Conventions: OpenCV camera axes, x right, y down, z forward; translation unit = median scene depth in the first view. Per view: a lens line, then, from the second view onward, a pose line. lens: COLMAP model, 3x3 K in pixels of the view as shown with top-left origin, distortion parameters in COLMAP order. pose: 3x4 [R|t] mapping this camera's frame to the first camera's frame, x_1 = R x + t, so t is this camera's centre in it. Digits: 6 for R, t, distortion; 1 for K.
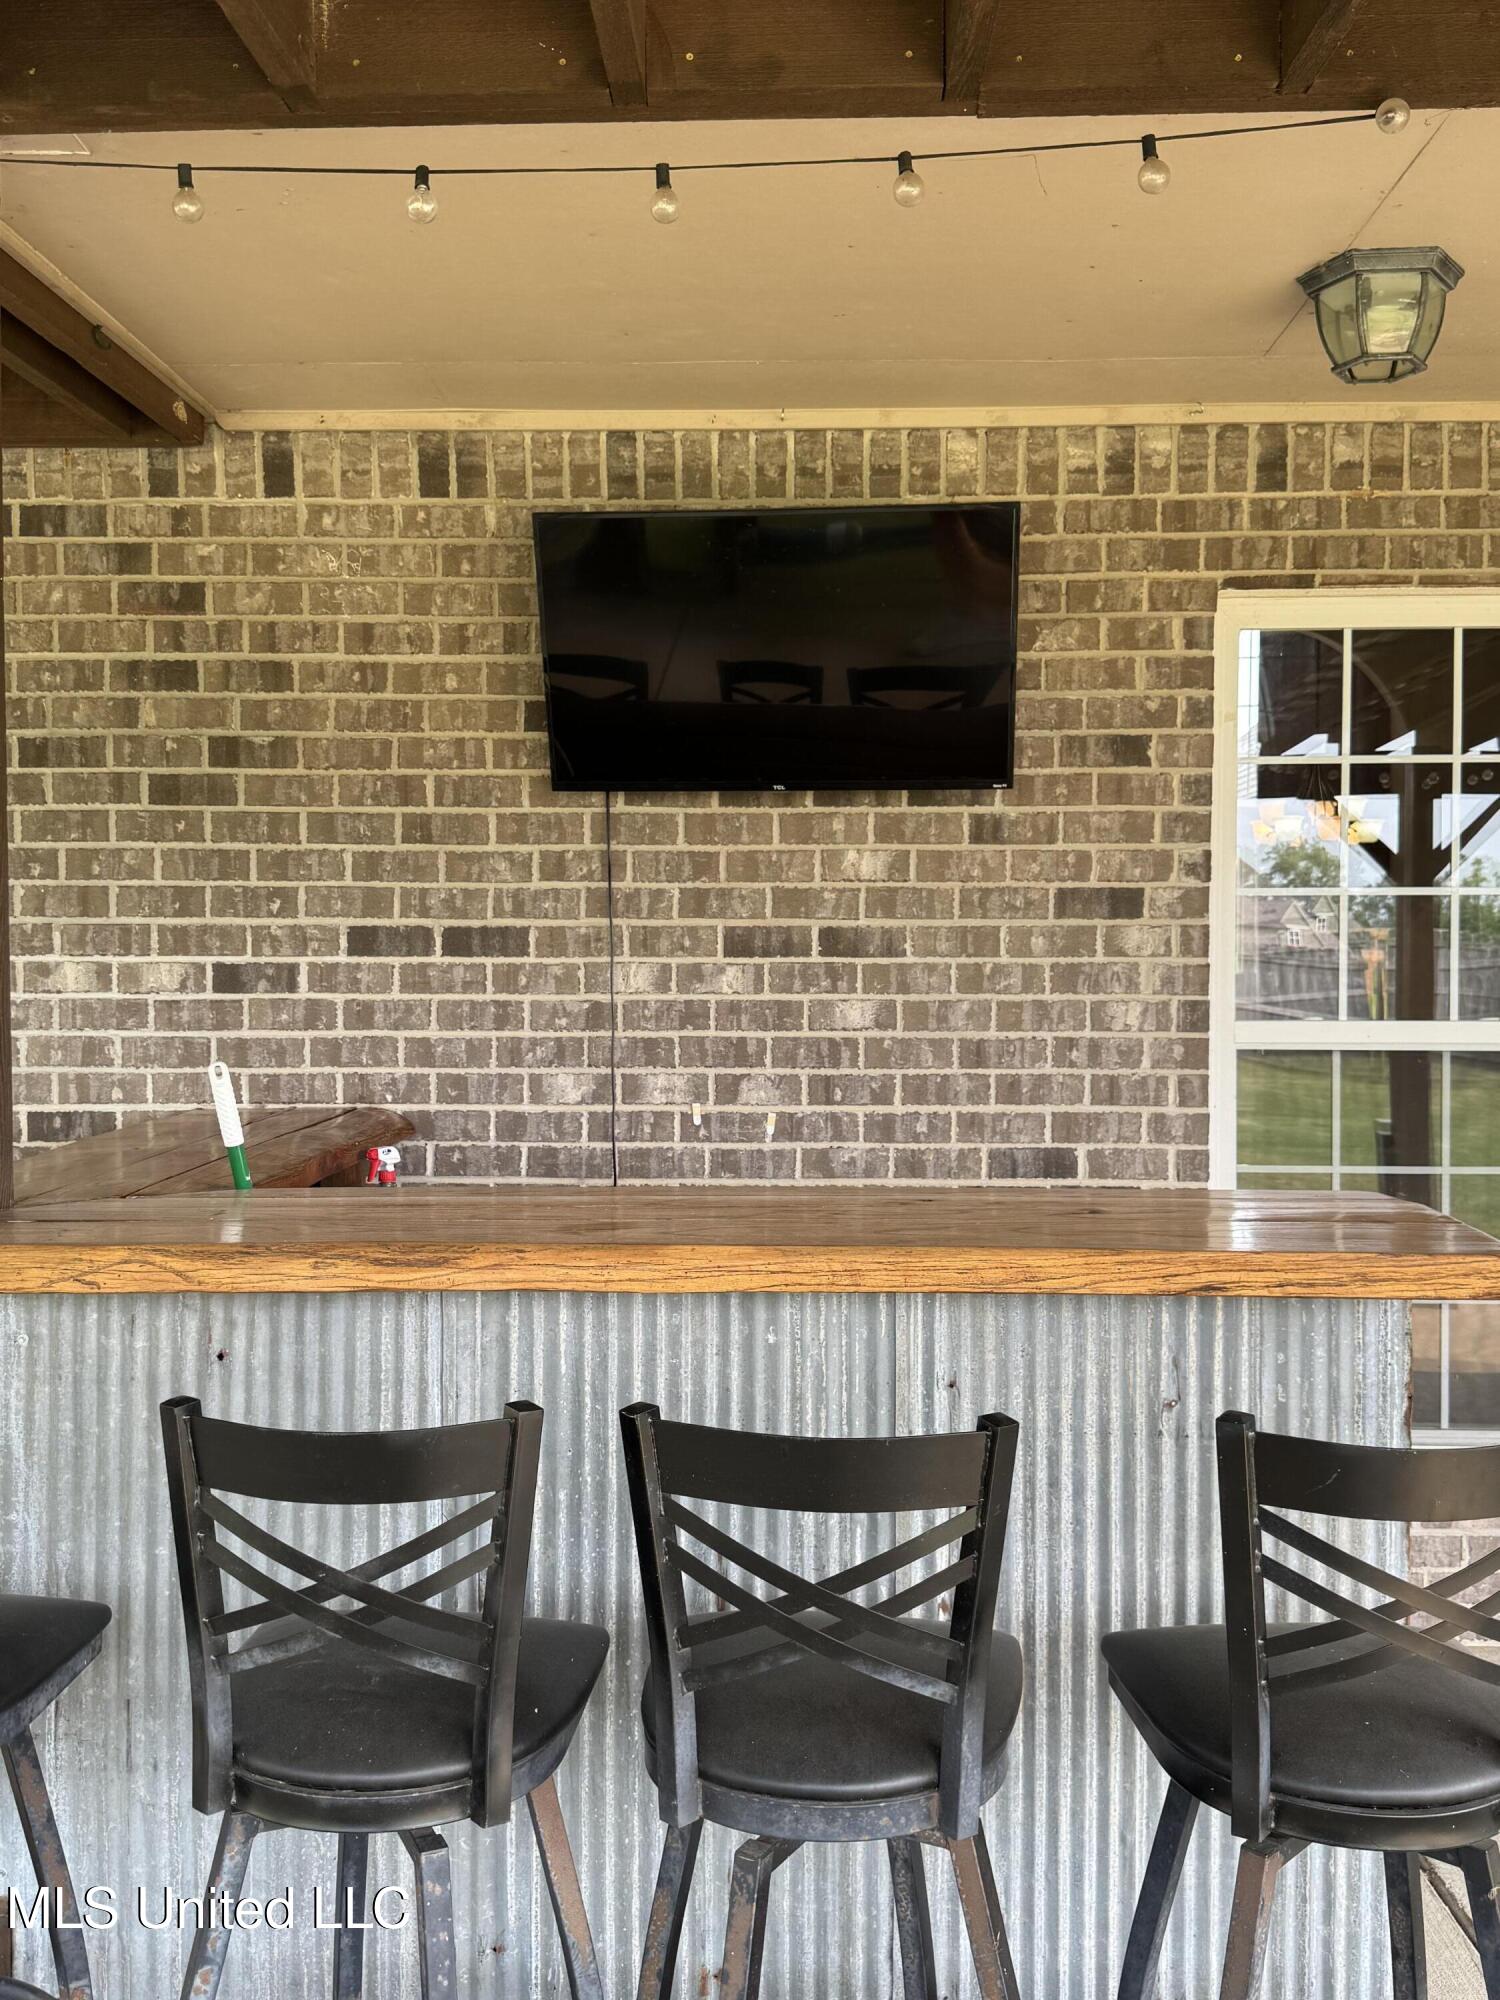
lens RADIAL K [[1833.1, 0, 760.5], [0, 1833.1, 1025.6], [0, 0, 1]] dist [0.064877, 0.000000]
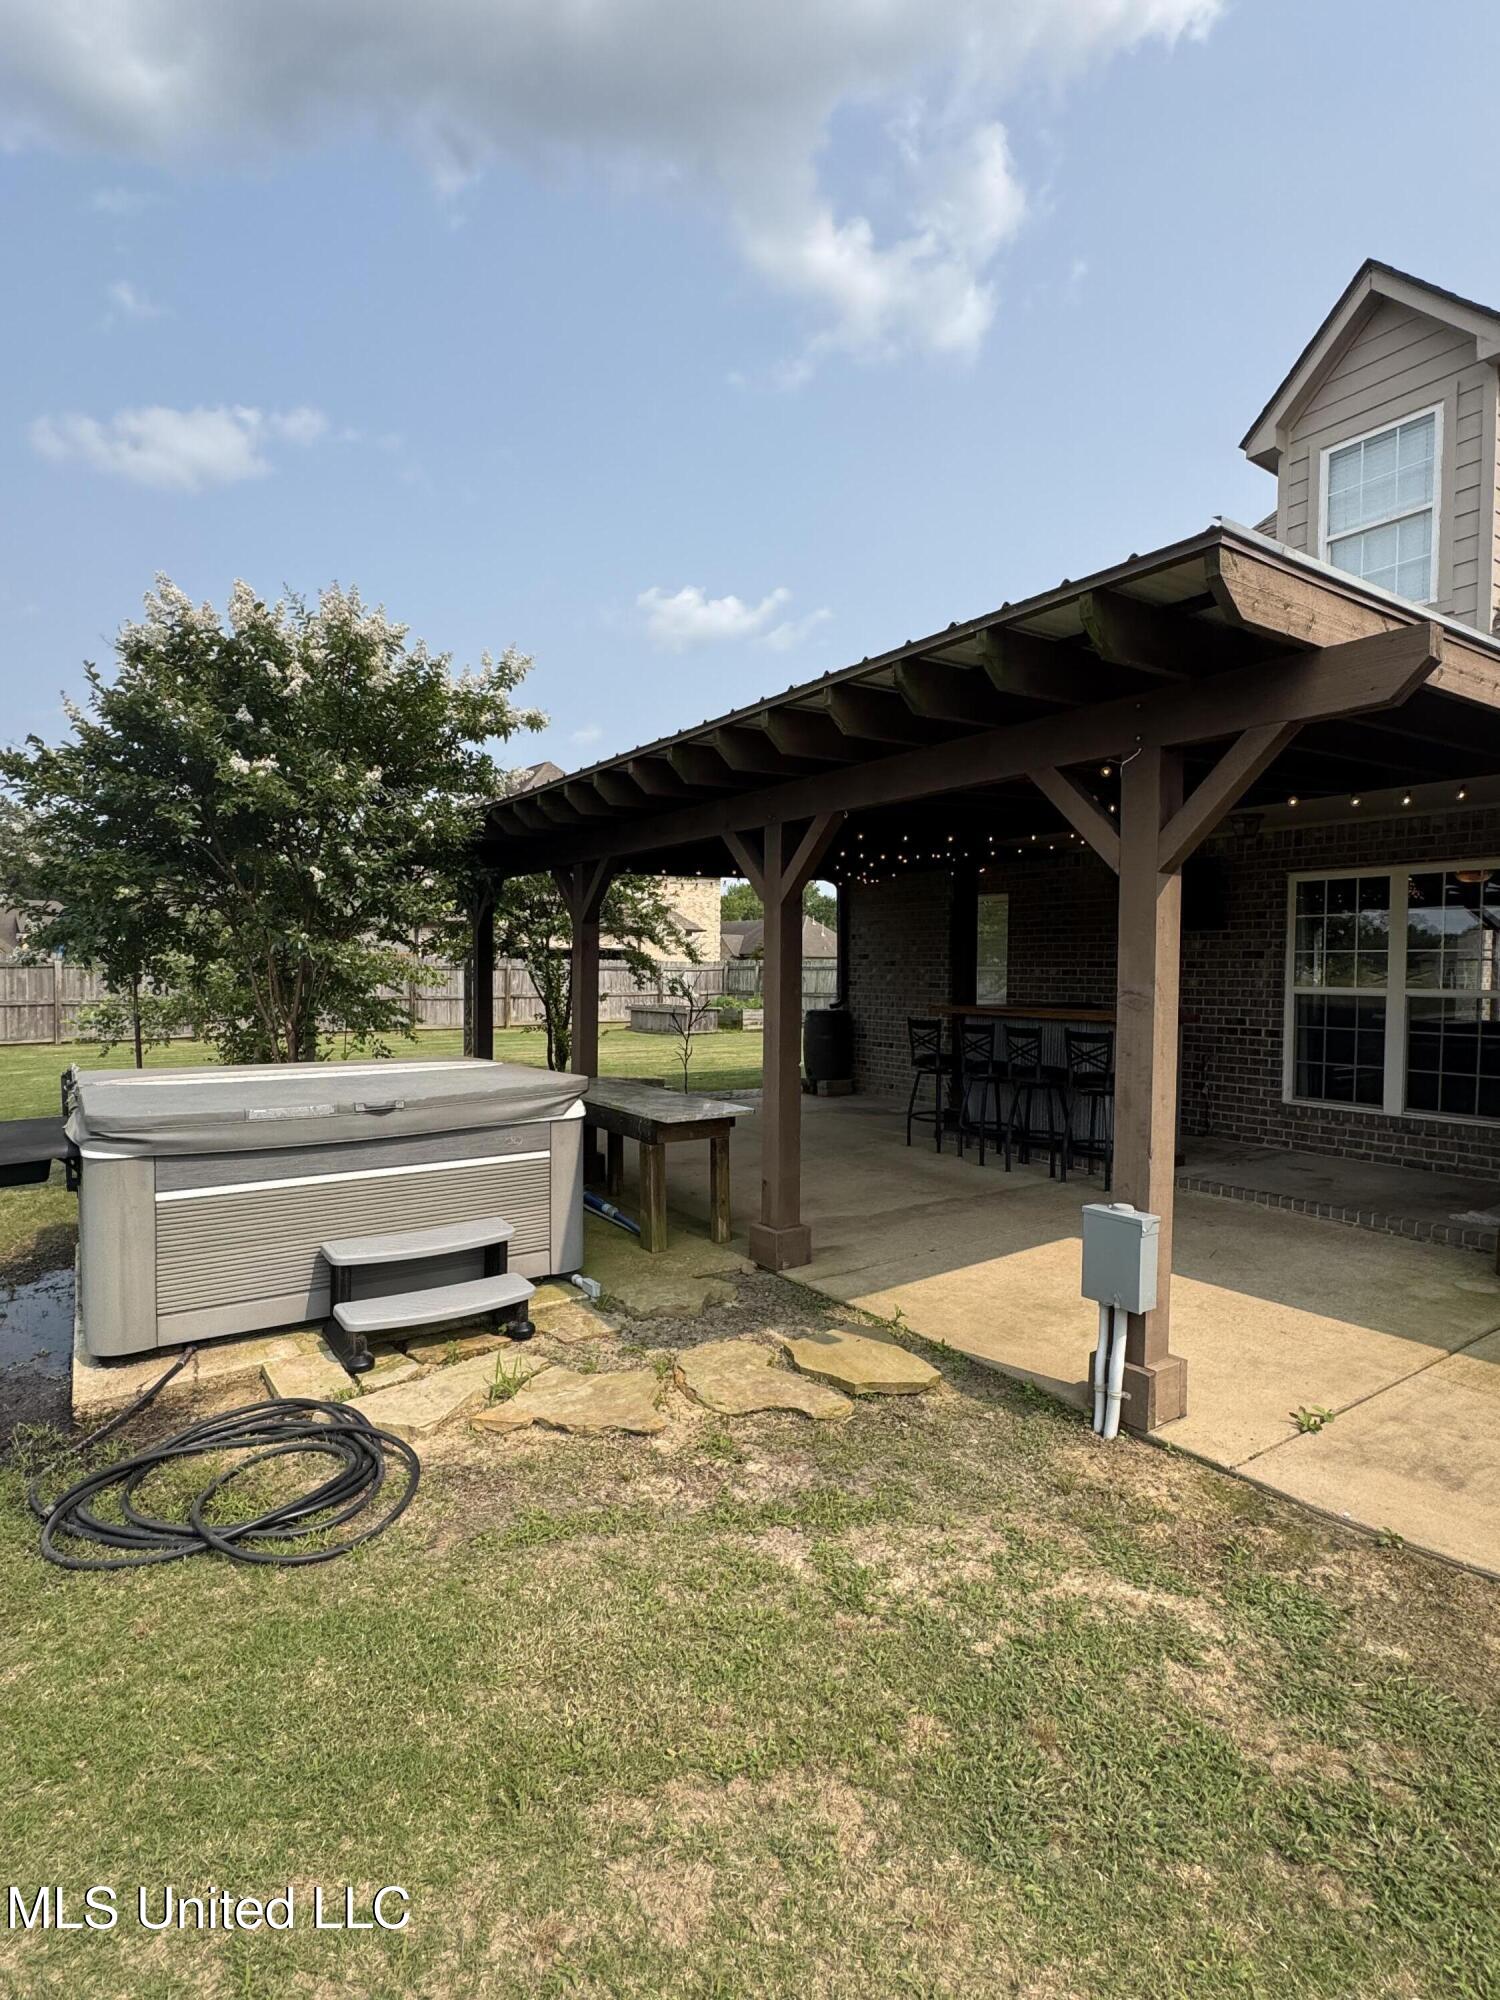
lens RADIAL K [[1002.7, 0, 755.4], [0, 1002.7, 987.8], [0, 0, 1]] dist [0.016916, -0.000174]
pose [[0.597144, 0.020628, -0.801869, 1.250857], [-0.046347, 0.998886, -0.008817, 0.069664], [0.800794, 0.042429, 0.597435, -1.093564]]
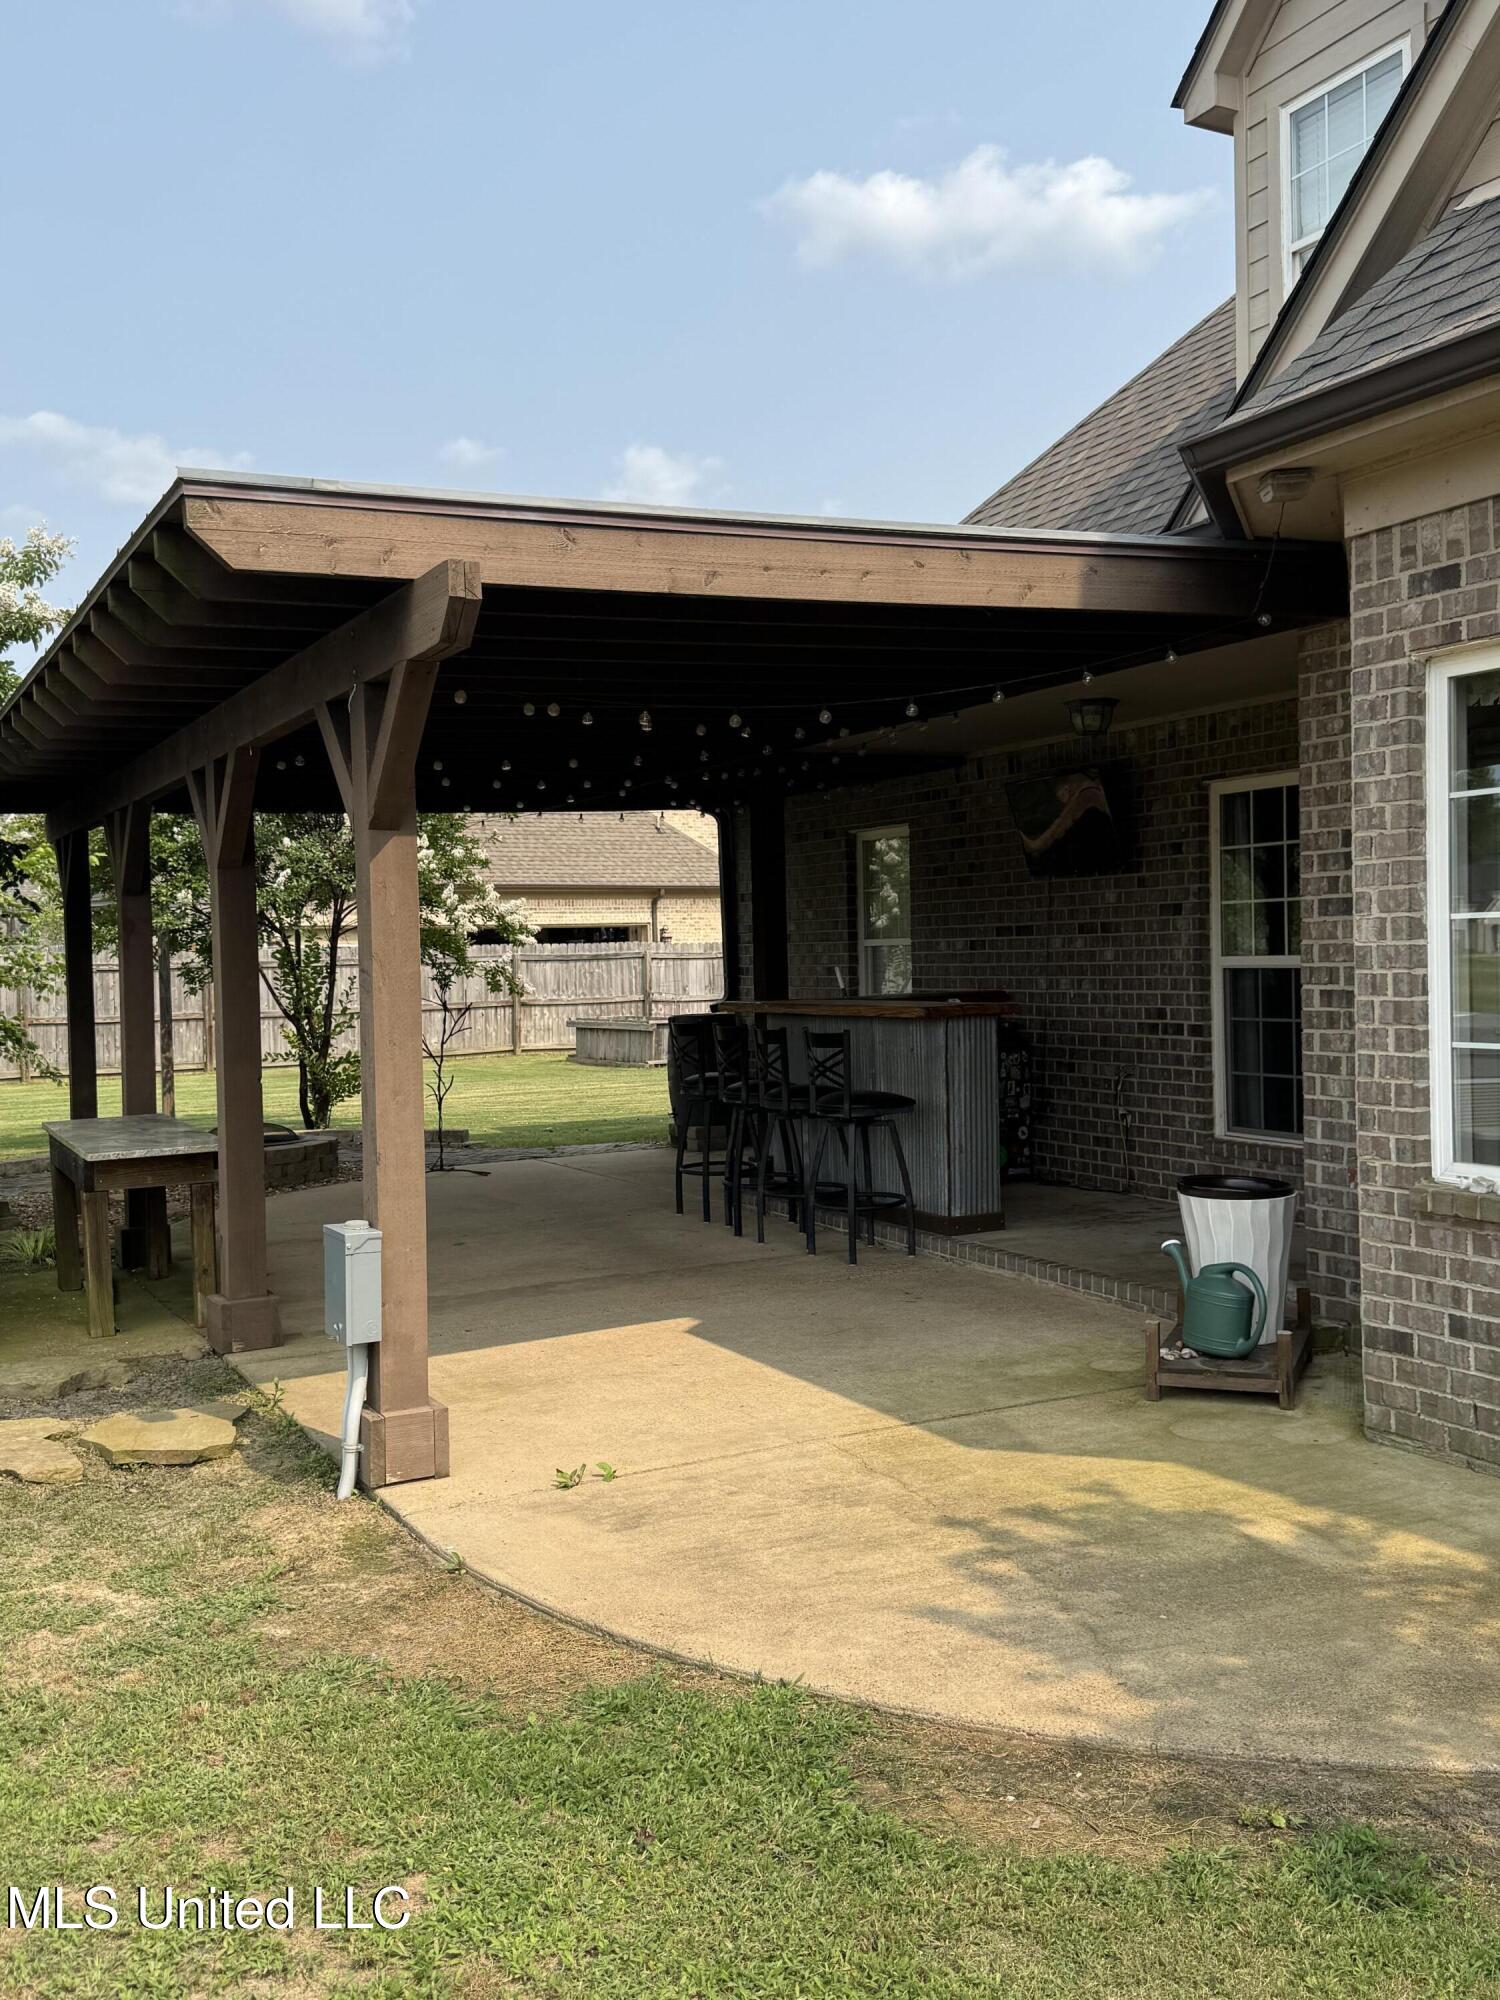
lens RADIAL K [[1833.1, 0, 753.5], [0, 1833.1, 991.7], [0, 0, 1]] dist [0.064877, 0.000000]
pose [[0.486834, 0.006394, -0.873471, 2.082121], [-0.019034, 0.999813, -0.003290, 0.063757], [0.873287, 0.018228, 0.486865, -0.707944]]
